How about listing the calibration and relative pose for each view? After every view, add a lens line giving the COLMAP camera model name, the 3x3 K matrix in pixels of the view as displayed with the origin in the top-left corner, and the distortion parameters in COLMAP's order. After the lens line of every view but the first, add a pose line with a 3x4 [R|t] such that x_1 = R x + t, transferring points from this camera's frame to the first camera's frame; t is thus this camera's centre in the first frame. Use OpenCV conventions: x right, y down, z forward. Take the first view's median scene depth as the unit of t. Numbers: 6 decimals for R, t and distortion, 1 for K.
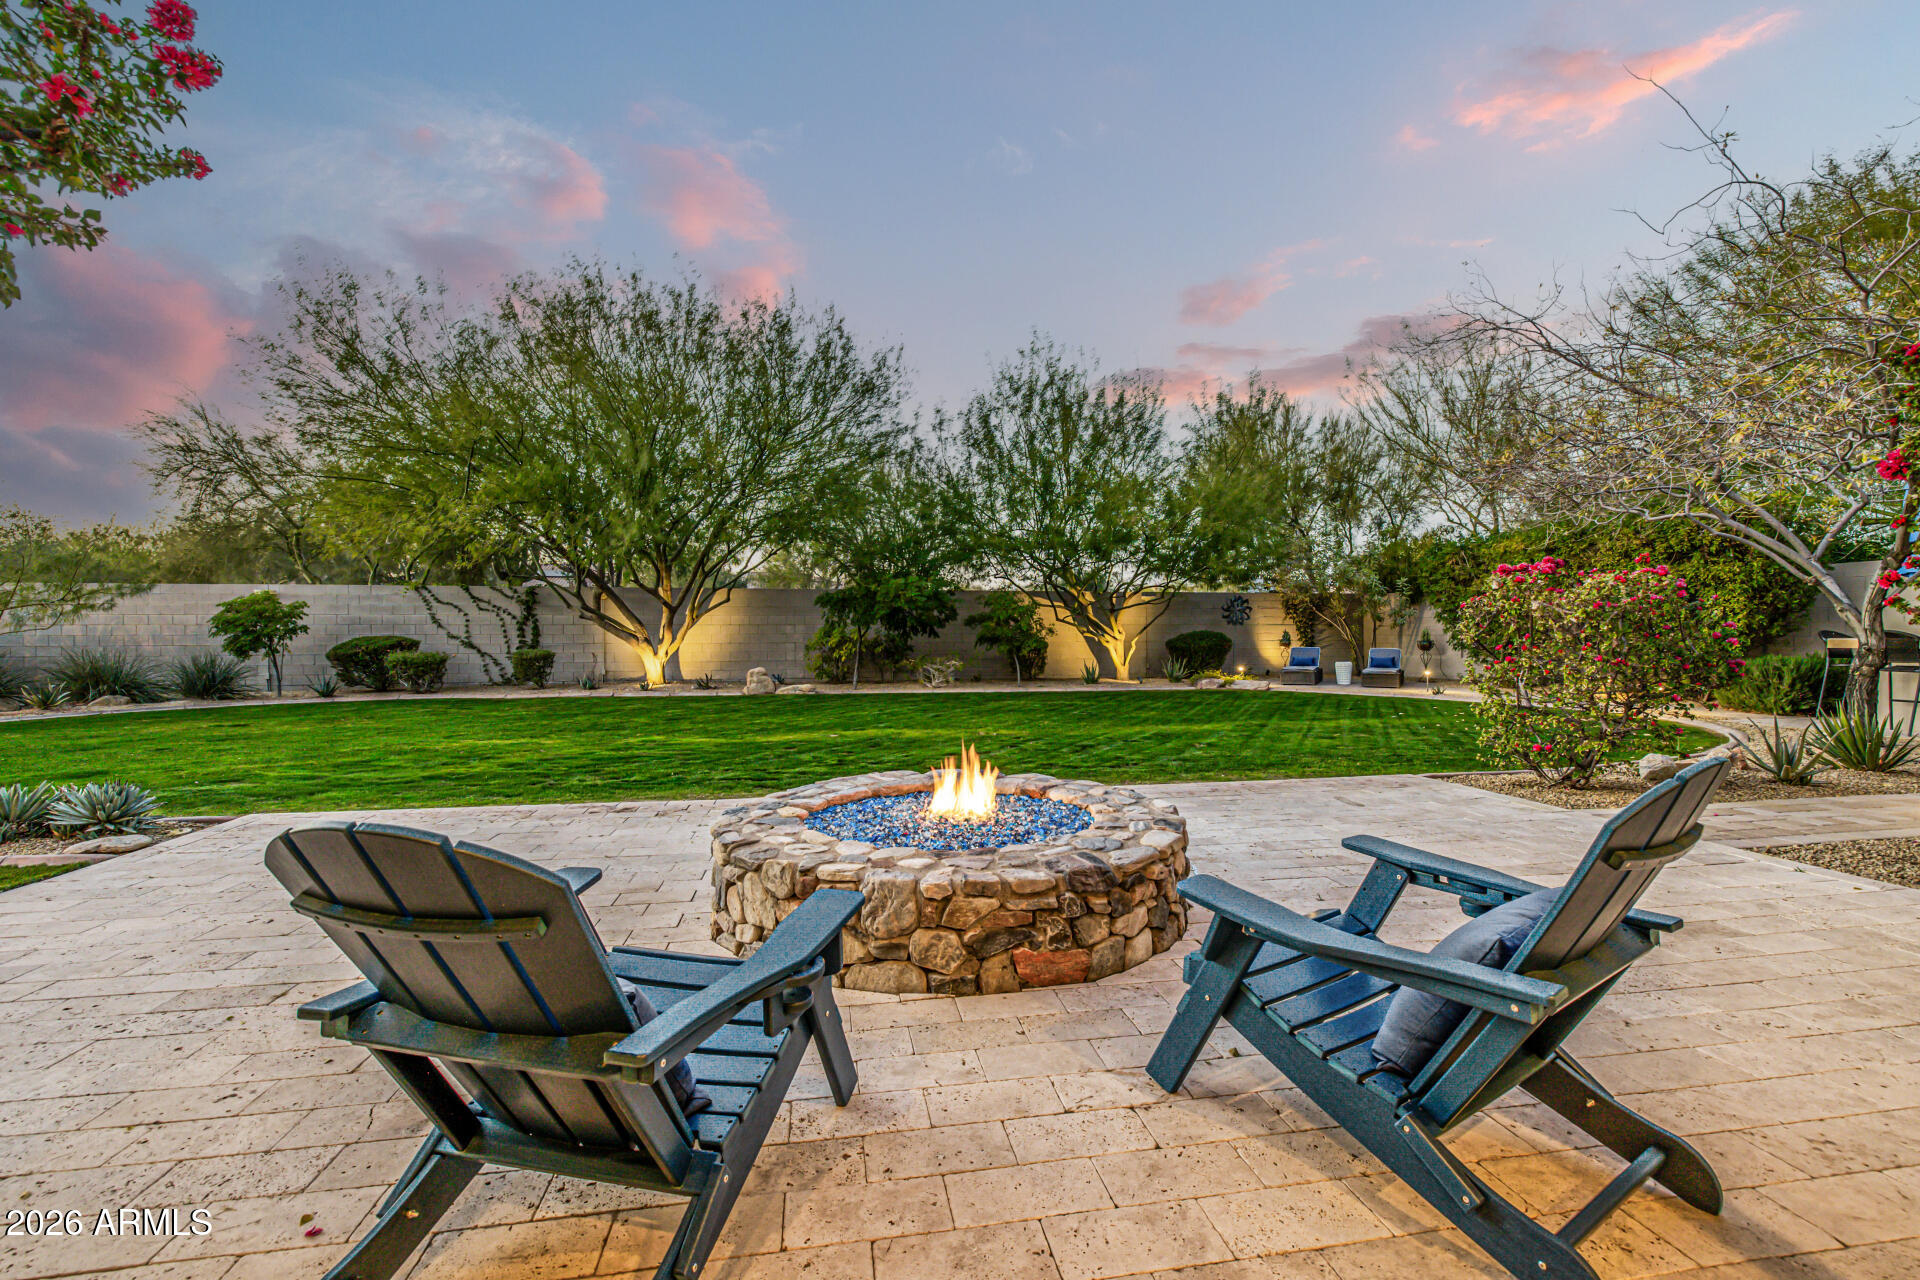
lens RADIAL K [[827.5, 0, 962.4], [0, 827.5, 626.8], [0, 0, 1]] dist [-0.000843, -0.000676]
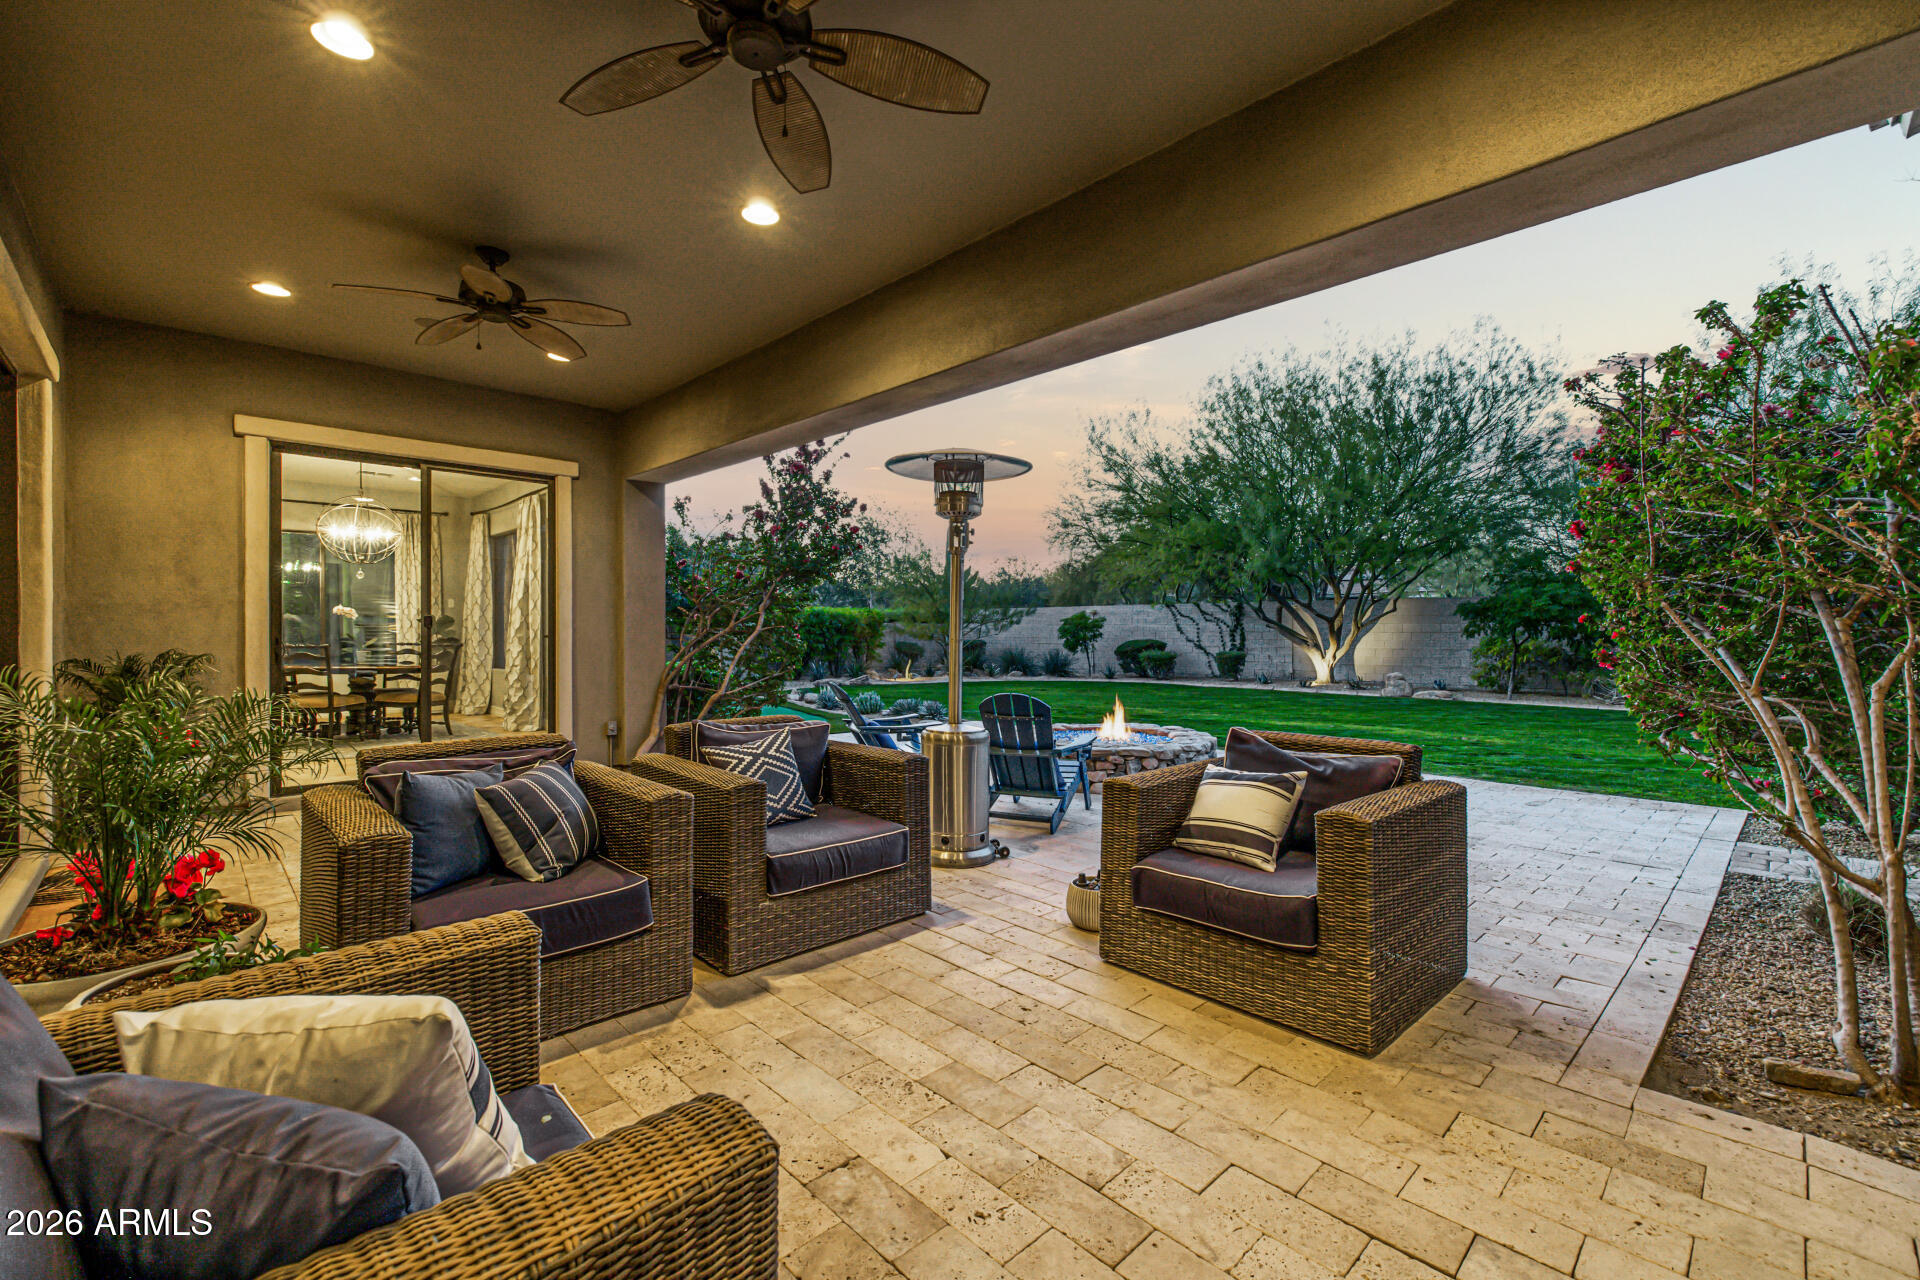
lens RADIAL K [[827.5, 0, 960.1], [0, 827.5, 638.7], [0, 0, 1]] dist [-0.000843, -0.000676]
pose [[0.544292, 0.011040, -0.838823, 0.351409], [0.000466, 0.999909, 0.013462, -0.010298], [0.838896, -0.007718, 0.544238, -0.080461]]
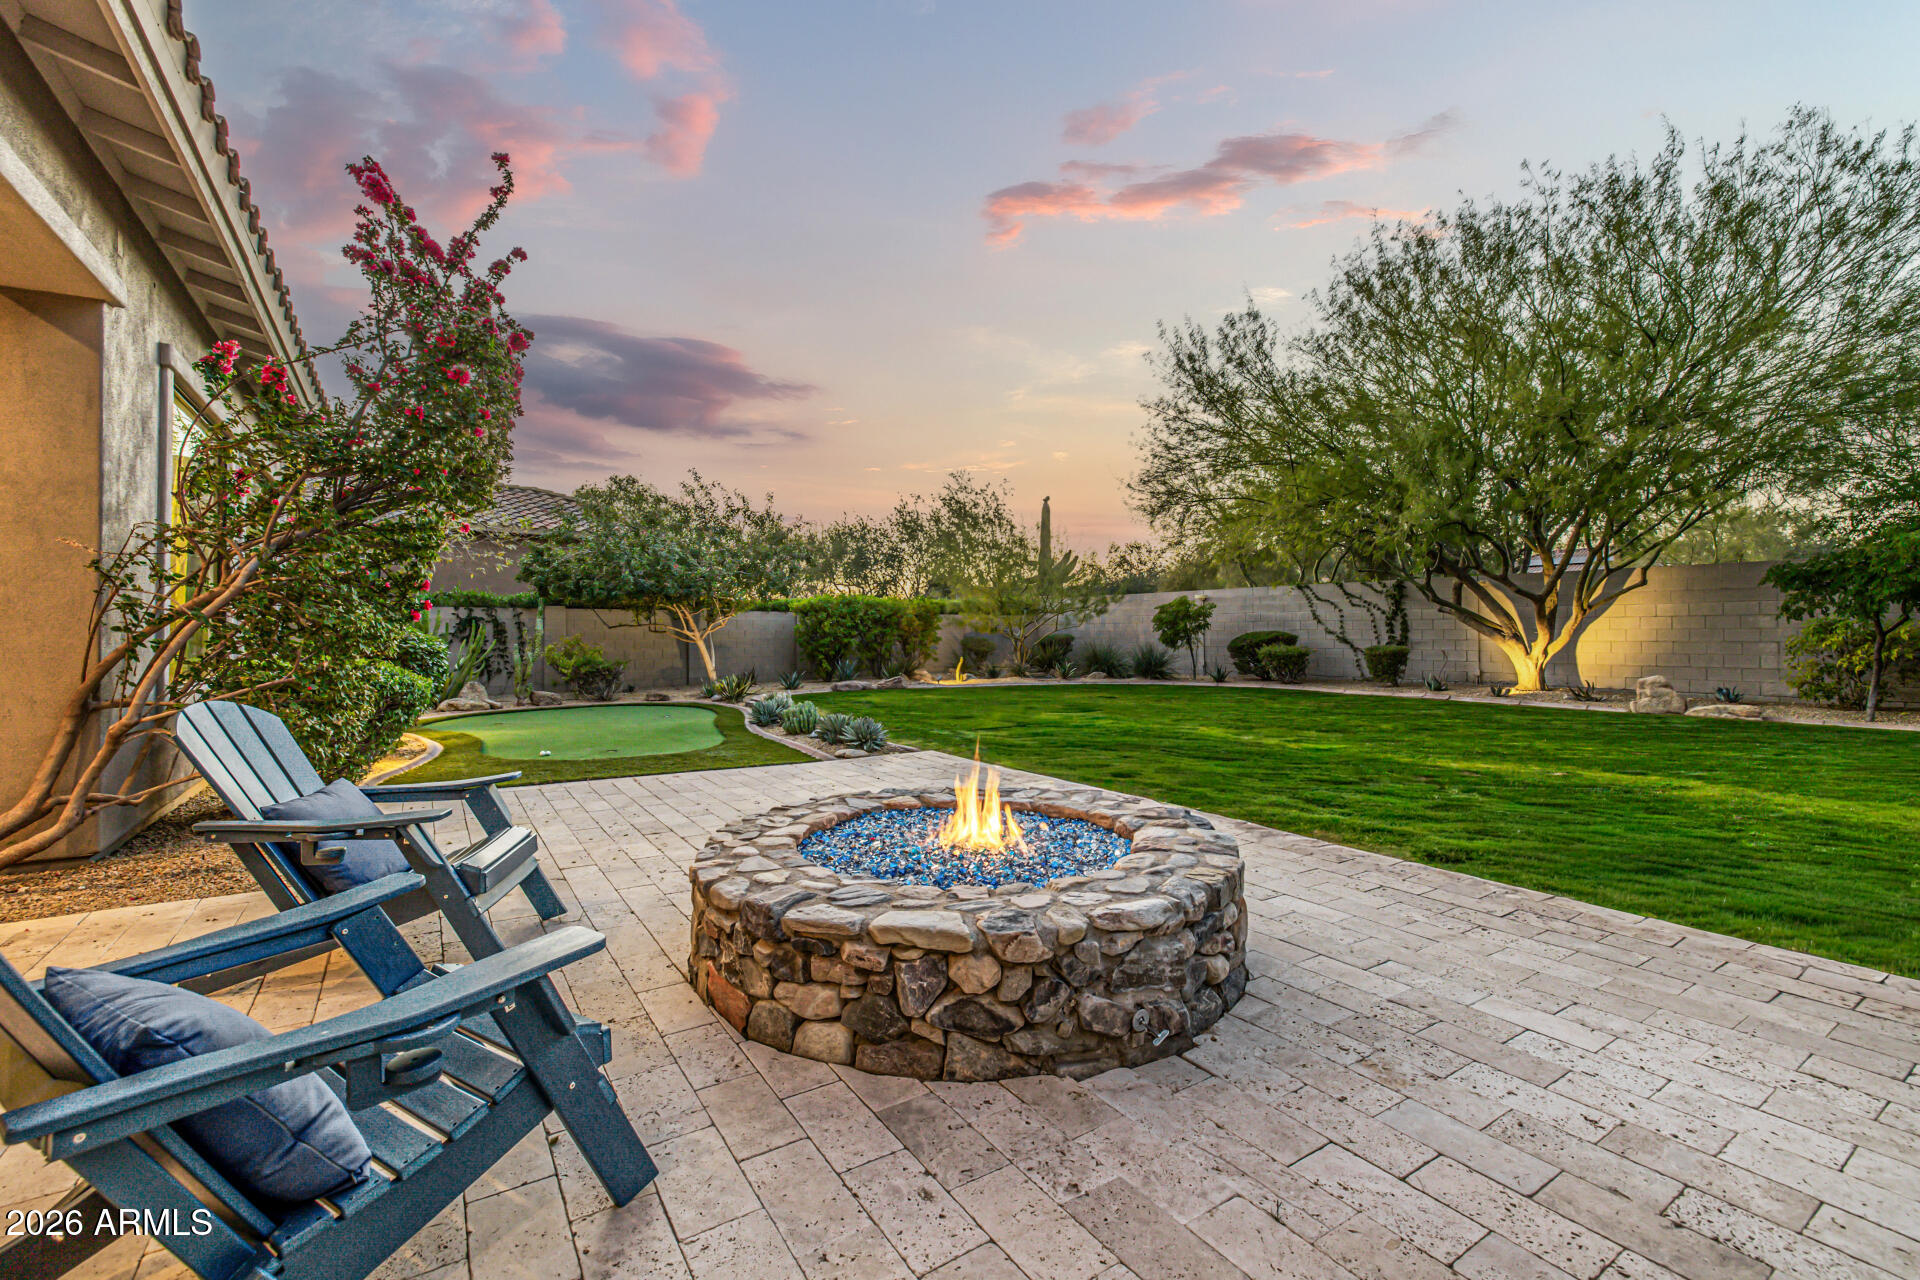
lens RADIAL K [[827.5, 0, 946.9], [0, 827.5, 622.4], [0, 0, 1]] dist [-0.000843, -0.000676]
pose [[0.375000, -0.009474, -0.926976, 0.184493], [0.008338, 0.999942, -0.006847, 0.002930], [0.926987, -0.005161, 0.375057, 0.159562]]
